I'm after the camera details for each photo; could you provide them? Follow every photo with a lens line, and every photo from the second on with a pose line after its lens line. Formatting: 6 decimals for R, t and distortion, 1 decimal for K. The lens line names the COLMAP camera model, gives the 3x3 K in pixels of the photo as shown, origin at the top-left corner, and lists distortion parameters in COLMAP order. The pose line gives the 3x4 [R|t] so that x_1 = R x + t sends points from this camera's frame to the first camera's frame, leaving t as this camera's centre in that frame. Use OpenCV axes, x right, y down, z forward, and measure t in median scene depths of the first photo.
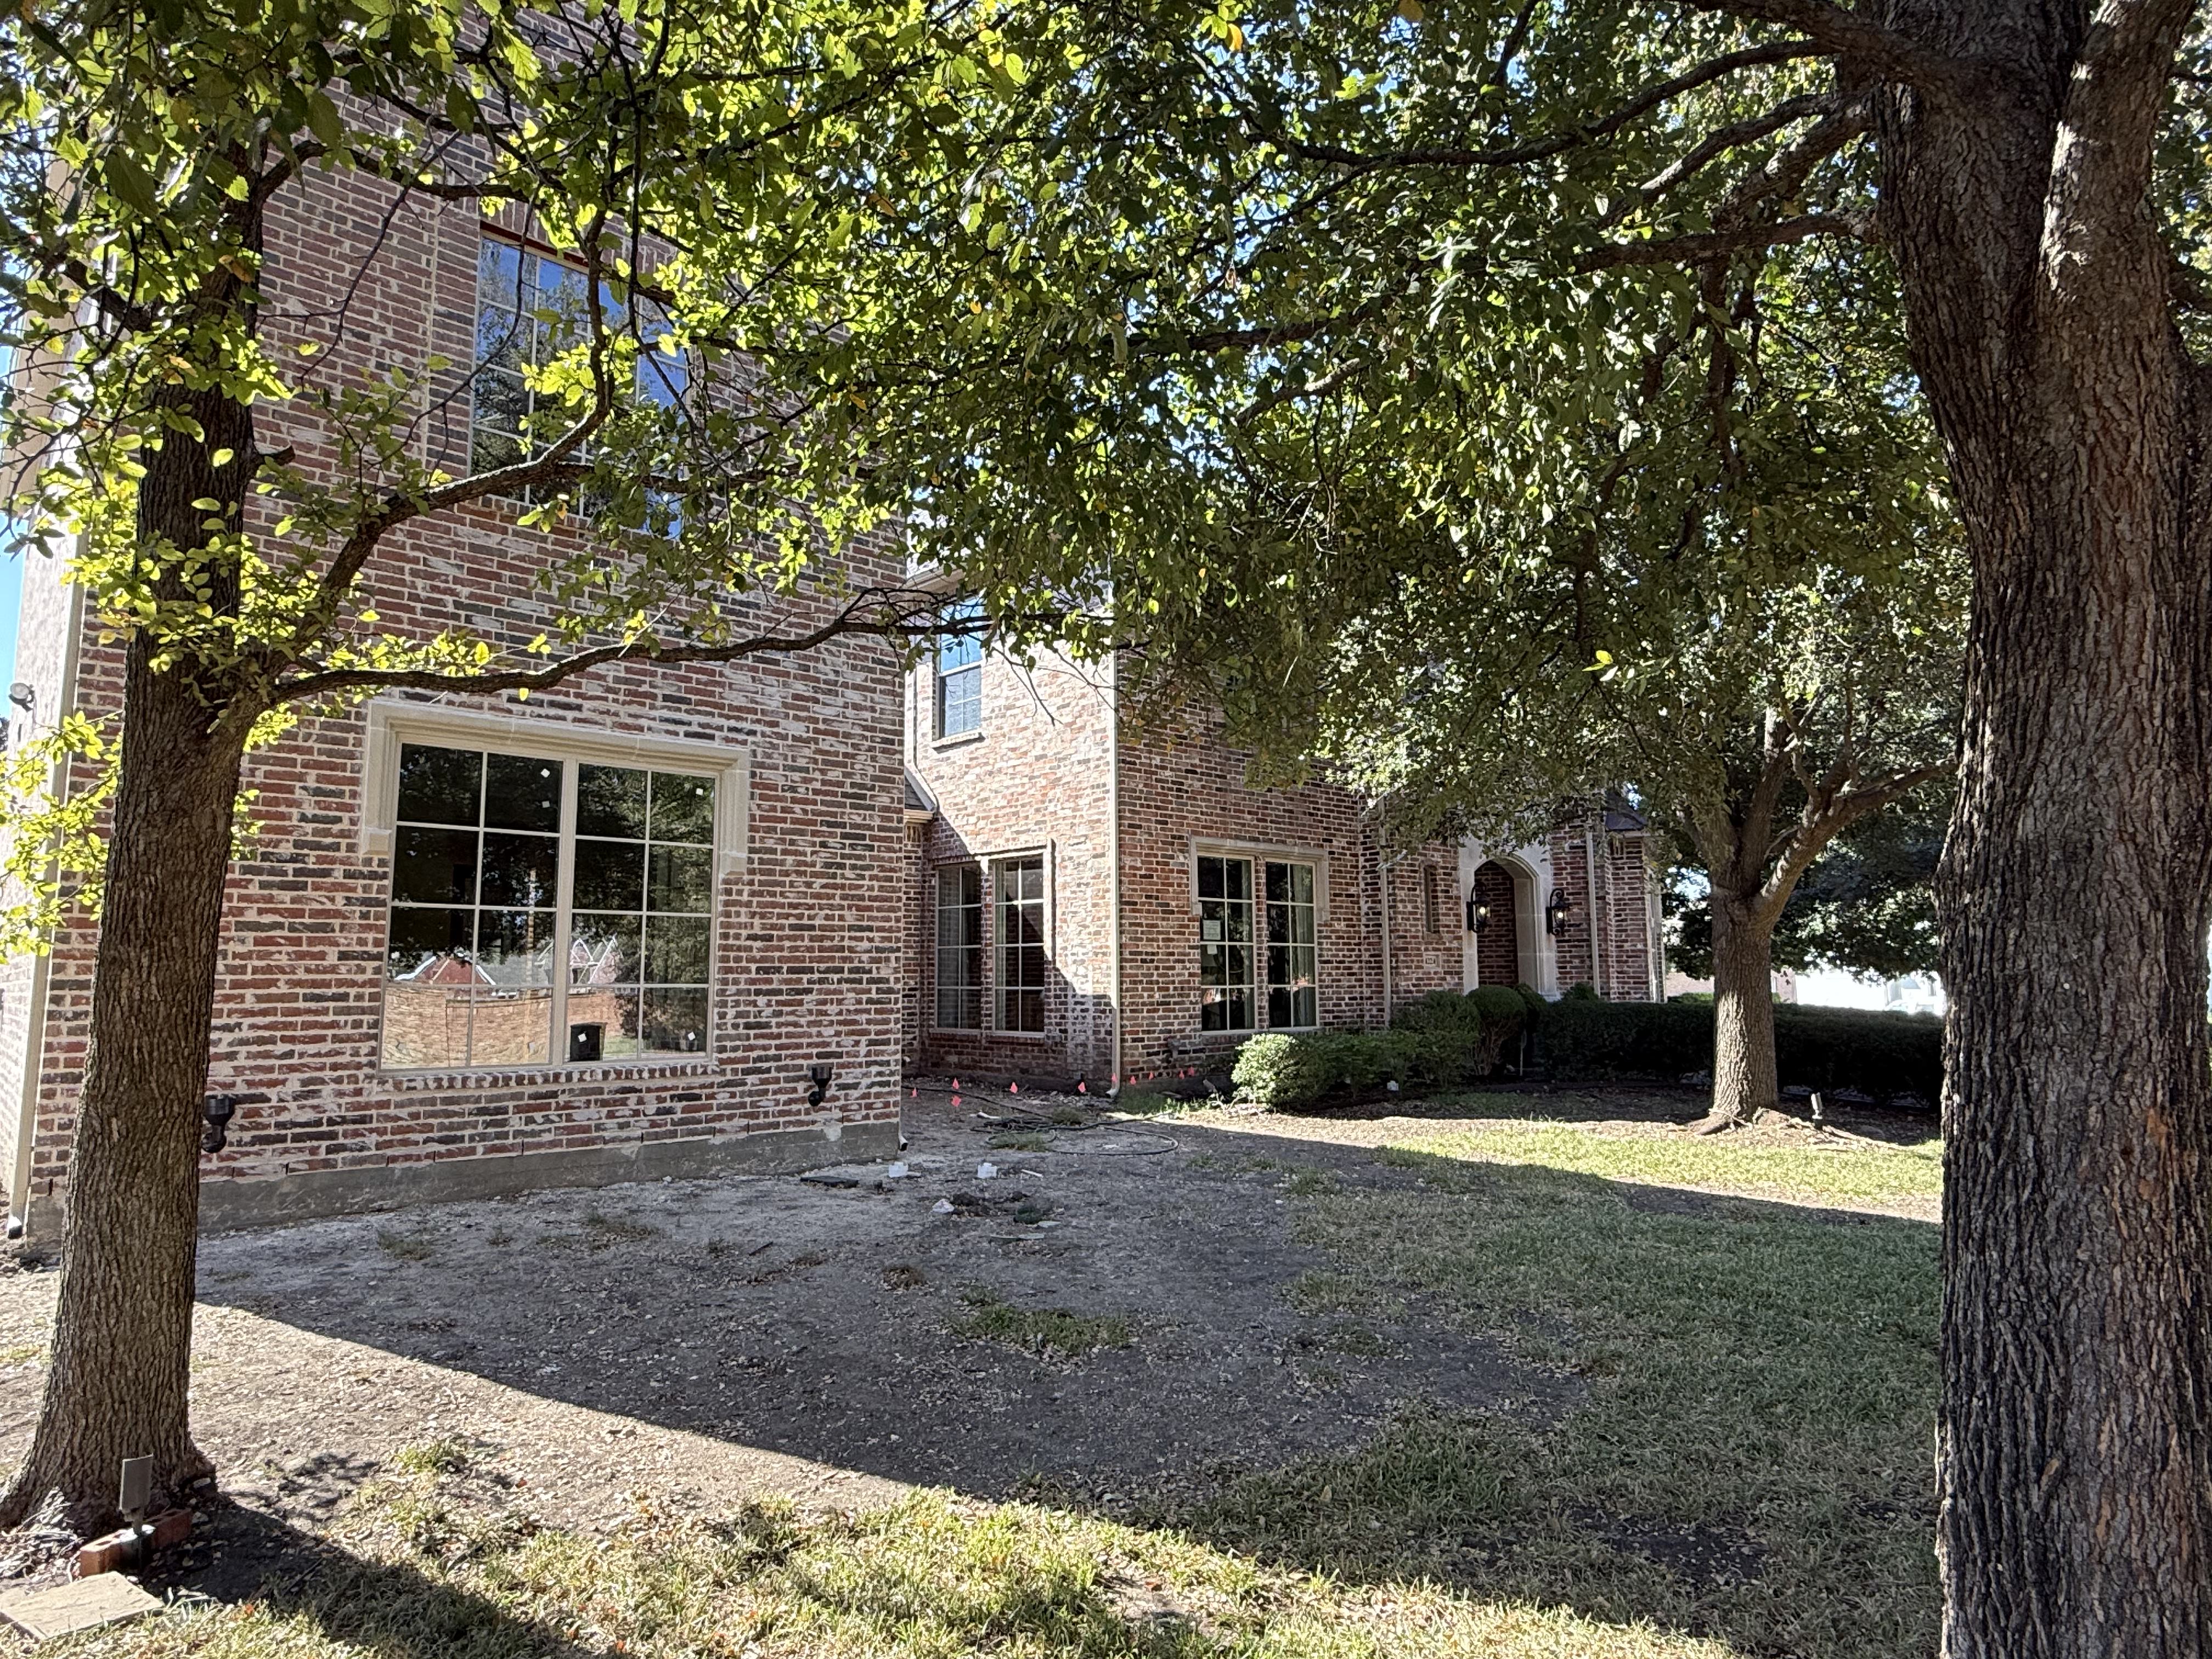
lens RADIAL K [[1293.9, 0, 1106.7], [0, 1293.9, 831.1], [0, 0, 1]] dist [-0.002292, -0.000129]
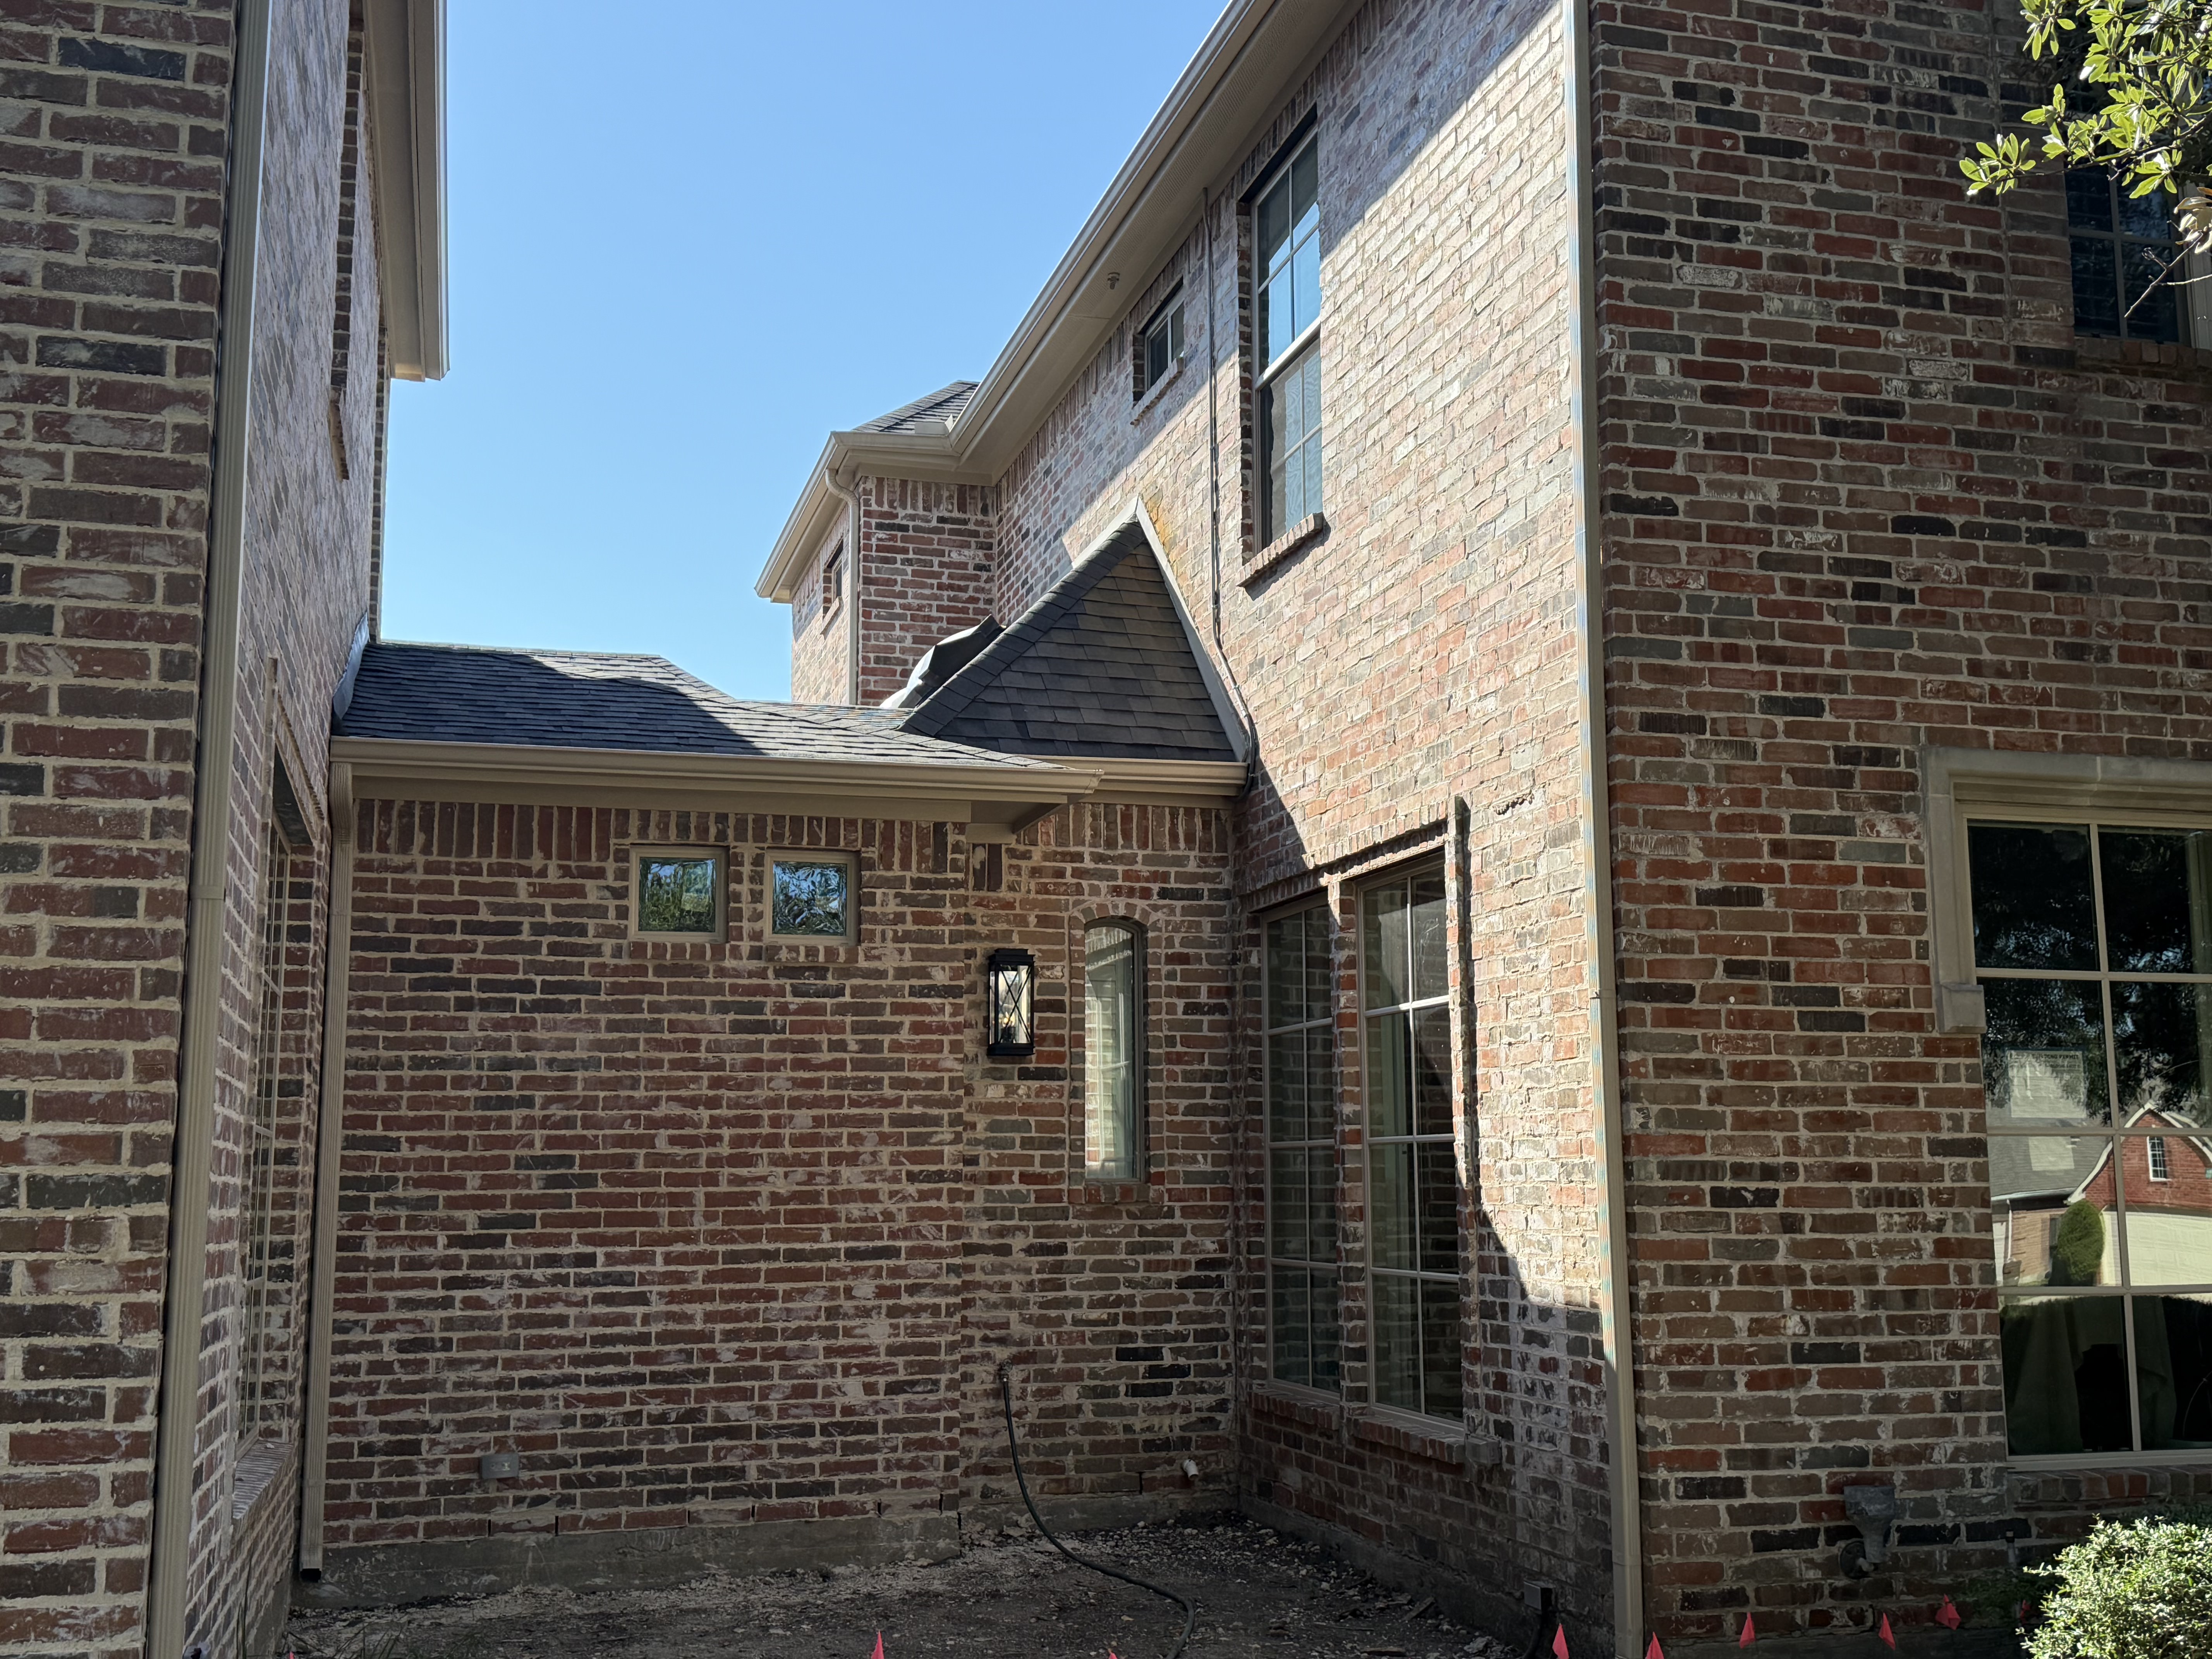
lens RADIAL K [[2347.0, 0, 1105.5], [0, 2347.0, 822.3], [0, 0, 1]] dist [0.074624, 0.000000]
pose [[0.887695, -0.068013, -0.455380, 0.146847], [0.050710, 0.997455, -0.050122, 0.038335], [0.457630, 0.021401, 0.888885, 0.482039]]
